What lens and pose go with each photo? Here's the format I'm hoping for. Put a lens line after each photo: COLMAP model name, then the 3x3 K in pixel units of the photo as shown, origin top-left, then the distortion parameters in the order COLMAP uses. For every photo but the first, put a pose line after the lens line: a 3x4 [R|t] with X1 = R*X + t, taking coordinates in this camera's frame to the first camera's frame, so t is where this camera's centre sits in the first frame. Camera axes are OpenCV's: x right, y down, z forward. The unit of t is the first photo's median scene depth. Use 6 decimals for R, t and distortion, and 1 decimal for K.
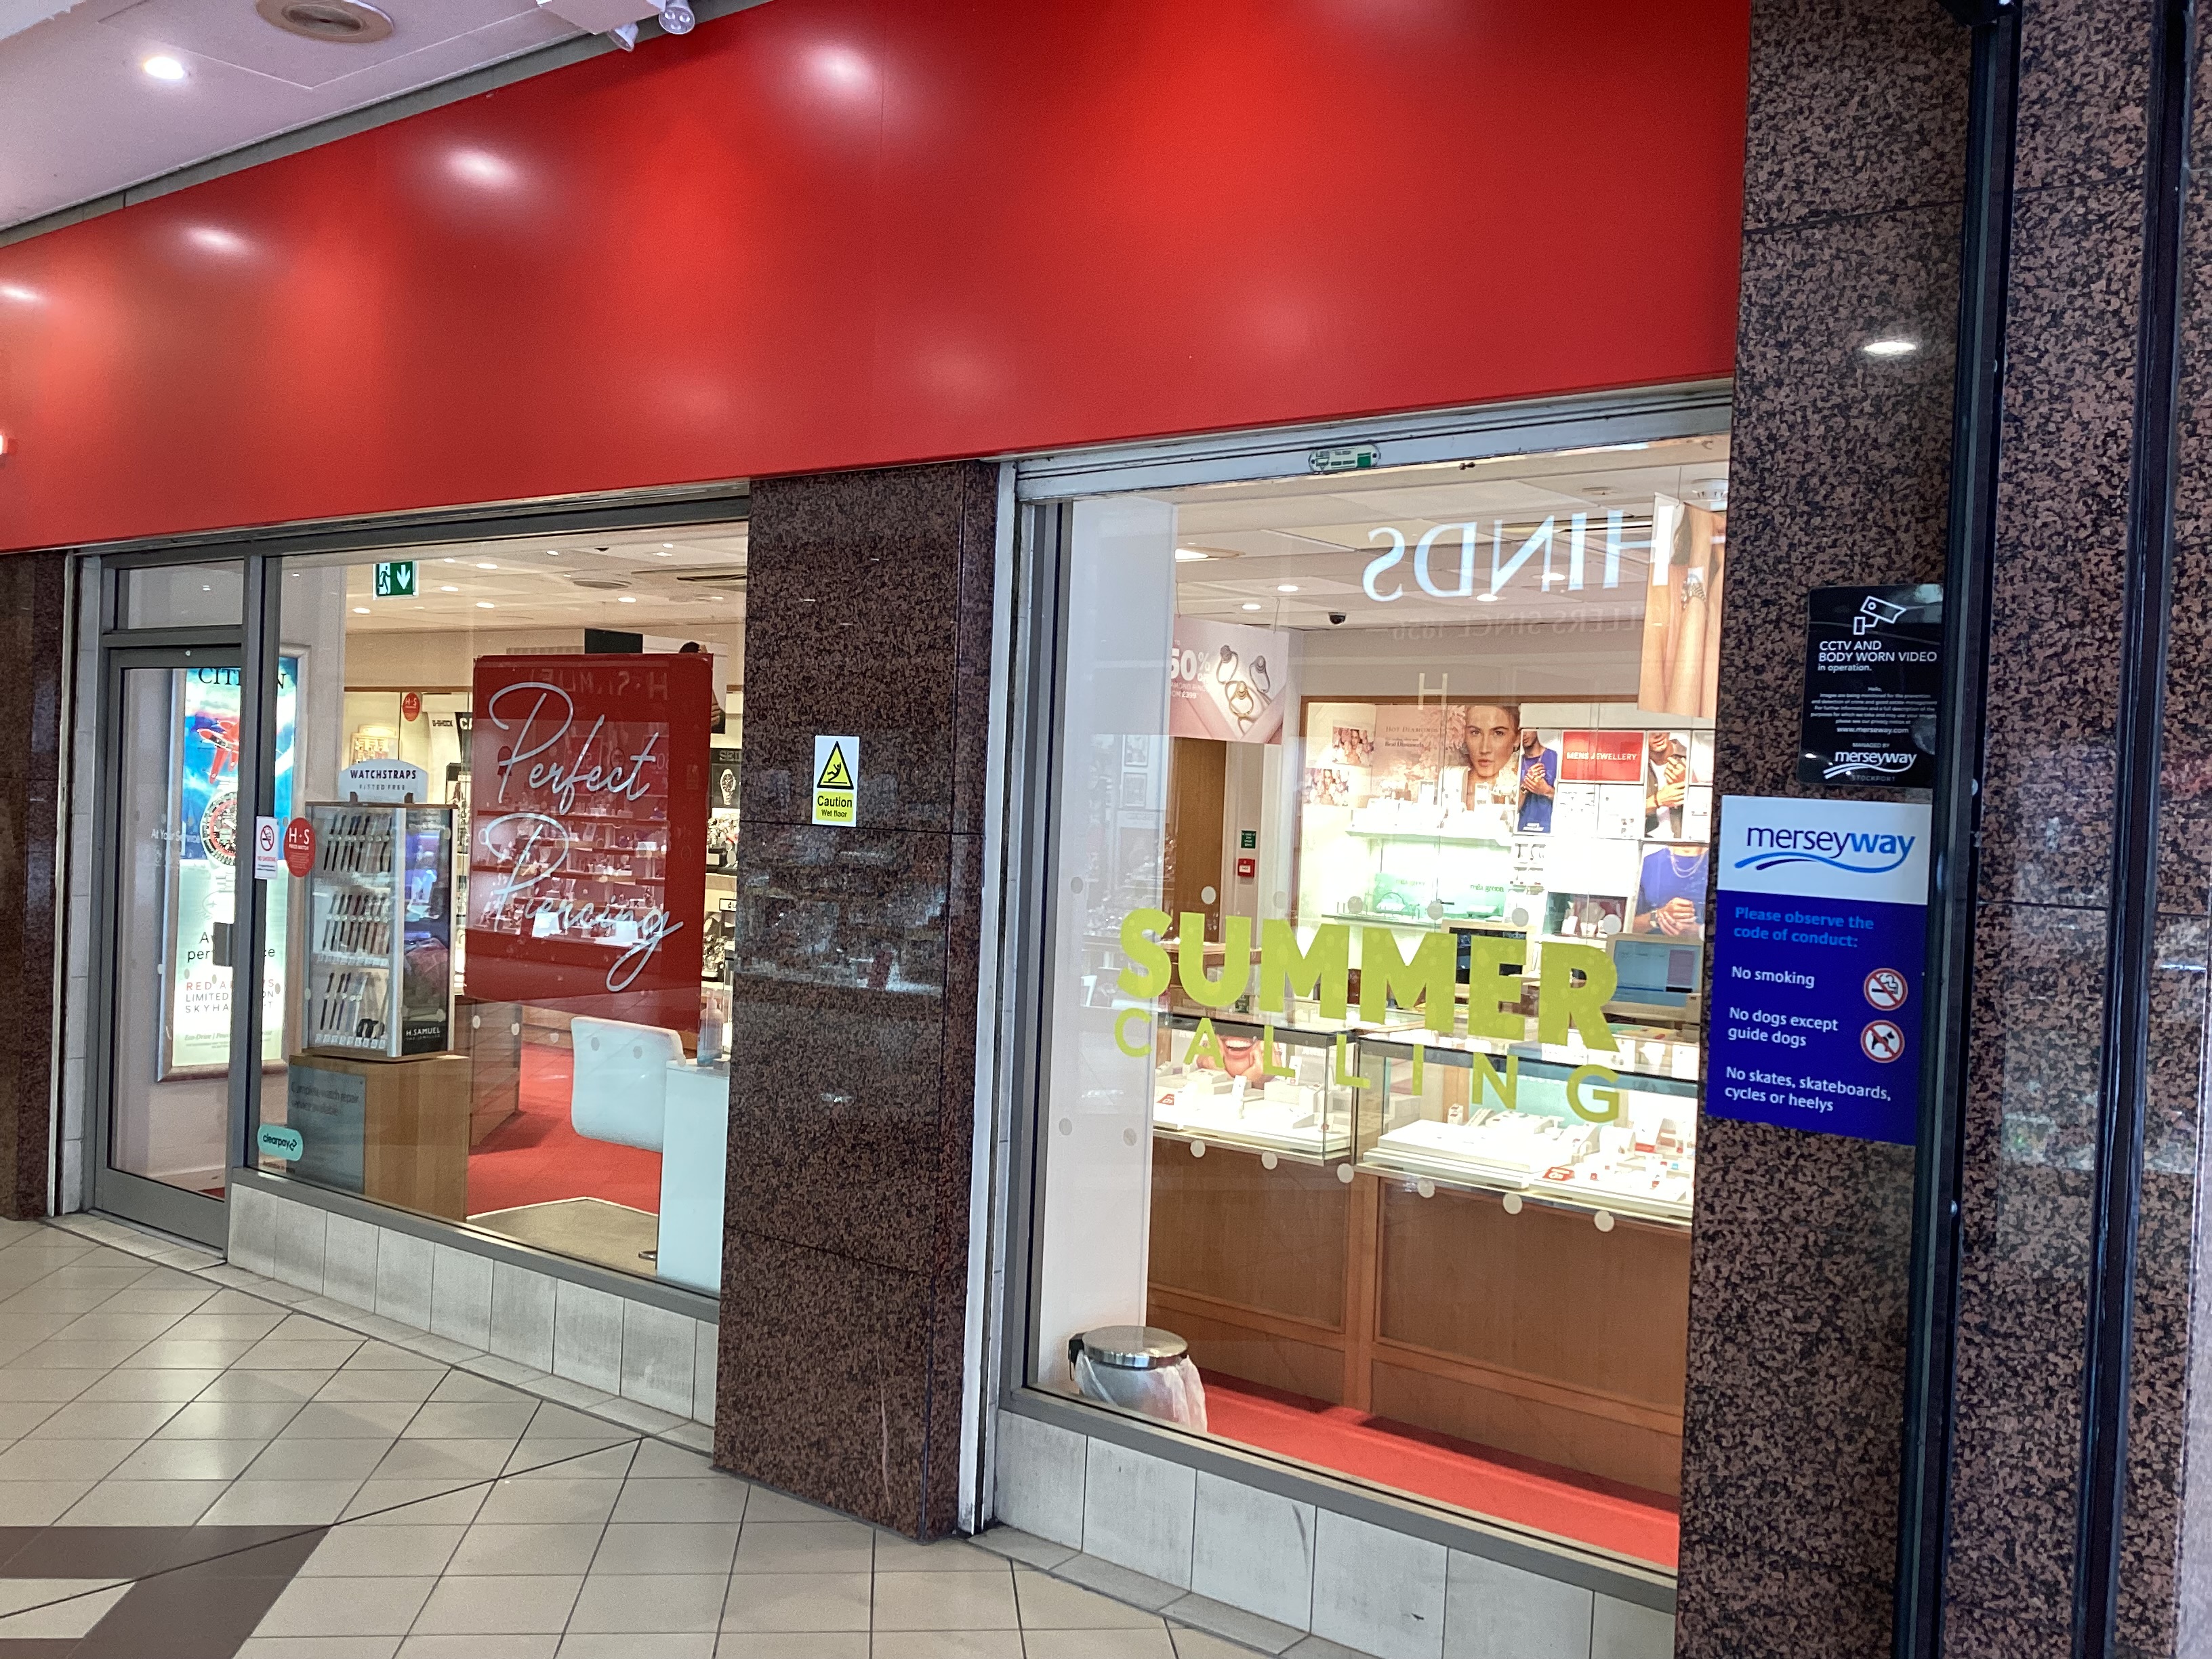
lens RADIAL K [[1997.7, 0, 1094.5], [0, 1997.7, 832.0], [0, 0, 1]] dist [0.097189, -0.169037]
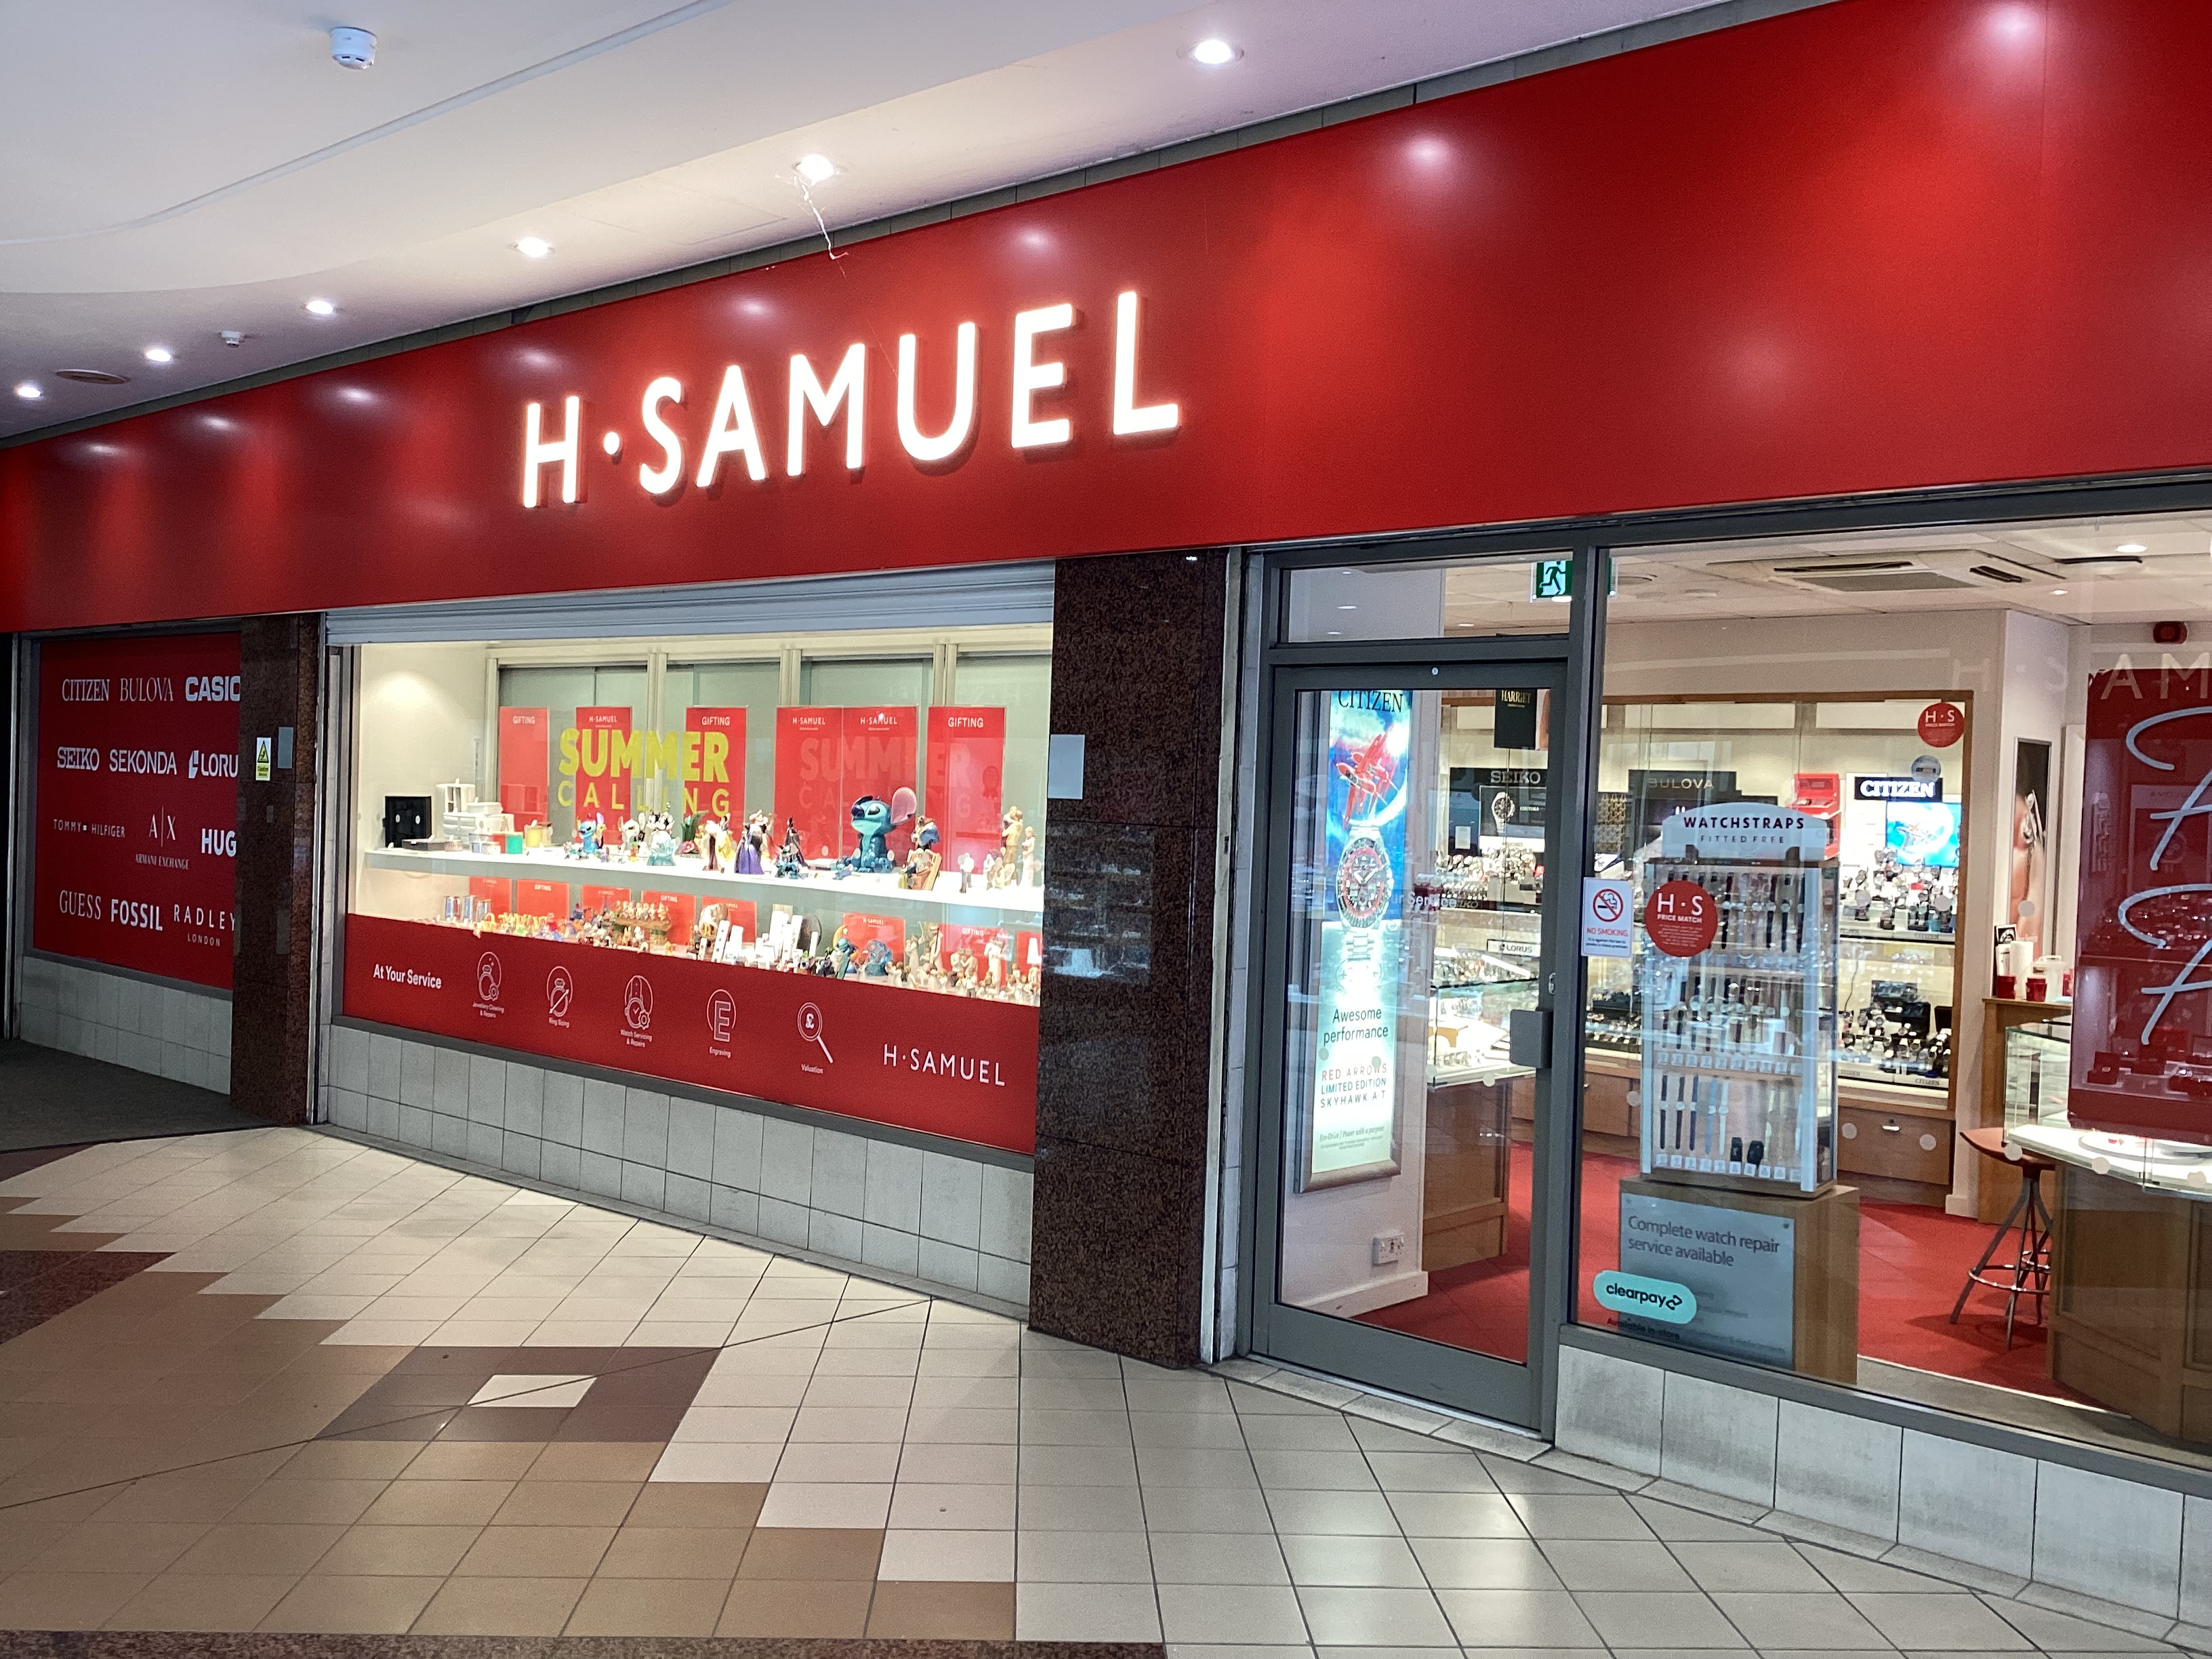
lens RADIAL K [[1978.6, 0, 1106.0], [0, 1978.6, 829.5], [0, 0, 1]] dist [0.114084, -0.223139]
pose [[0.998081, -0.005191, -0.061698, -0.505295], [0.005068, 0.999985, -0.002134, -0.023512], [0.061708, 0.001818, 0.998093, 0.195823]]
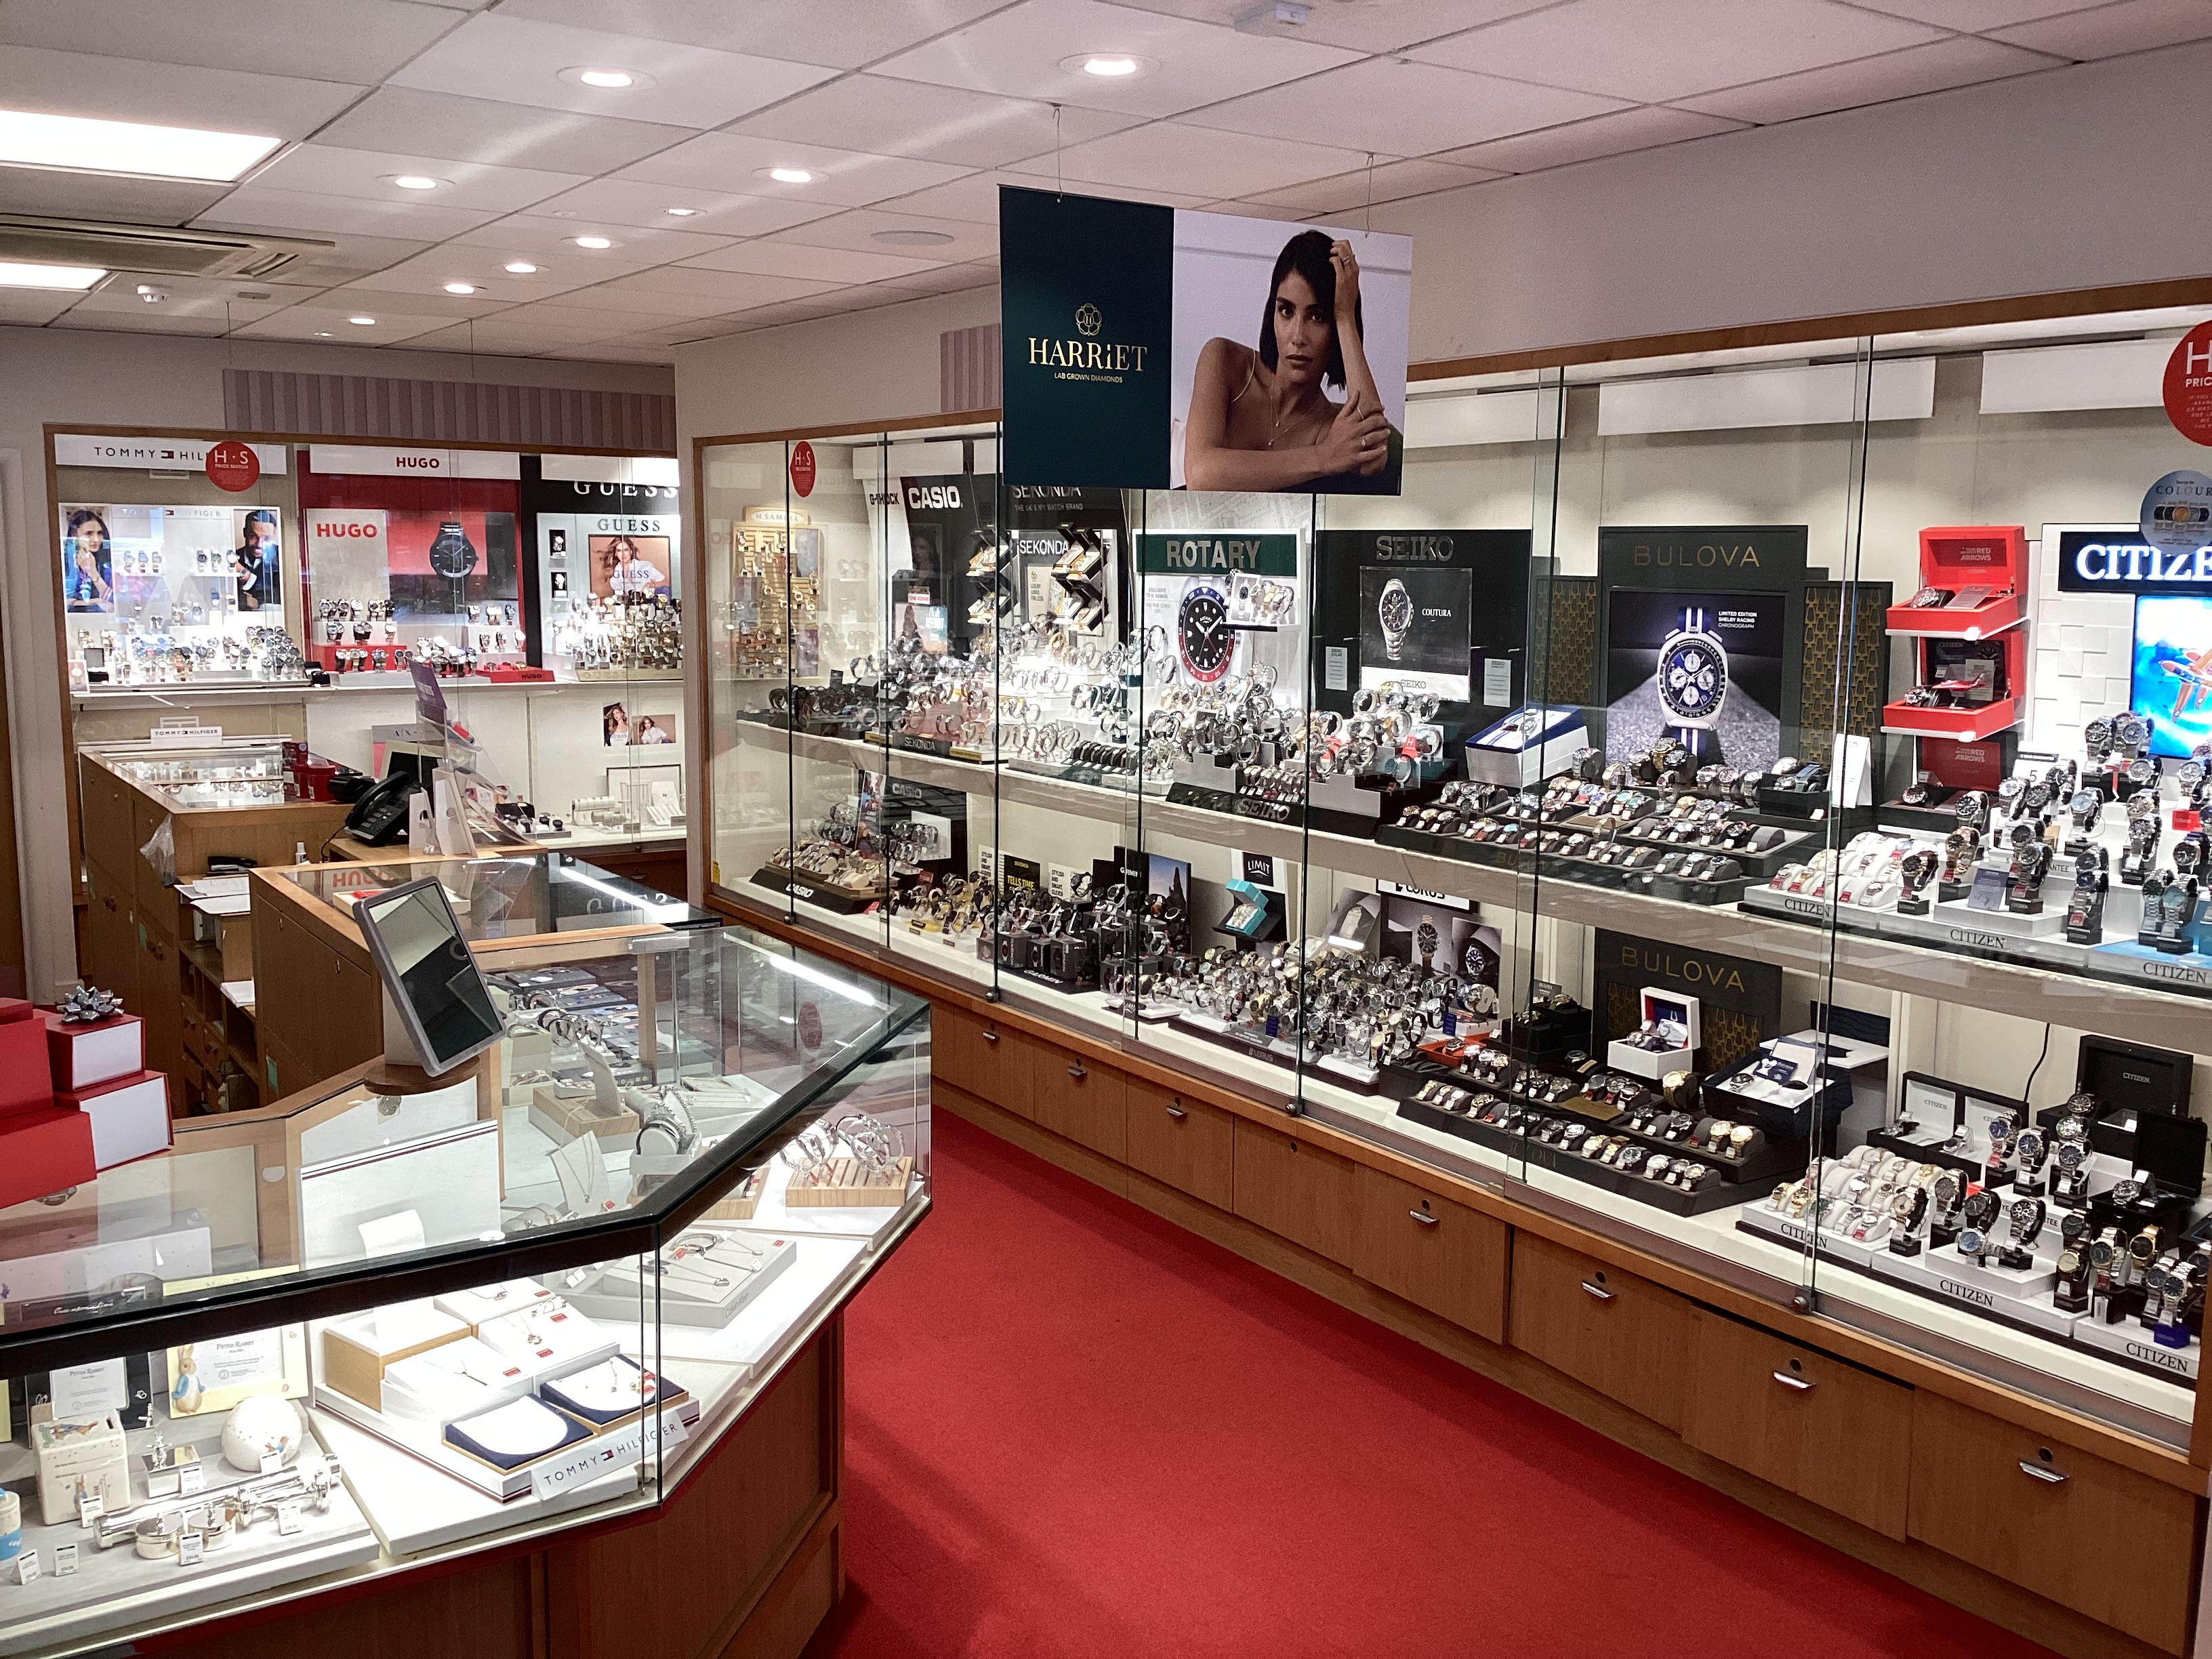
lens RADIAL K [[1978.6, 0, 1106.0], [0, 1978.6, 829.5], [0, 0, 1]] dist [0.114084, -0.223139]
pose [[0.951346, 0.015147, -0.307752, -0.179751], [0.020364, 0.993517, 0.111848, -0.044496], [0.307451, -0.112673, 0.944870, 0.934127]]
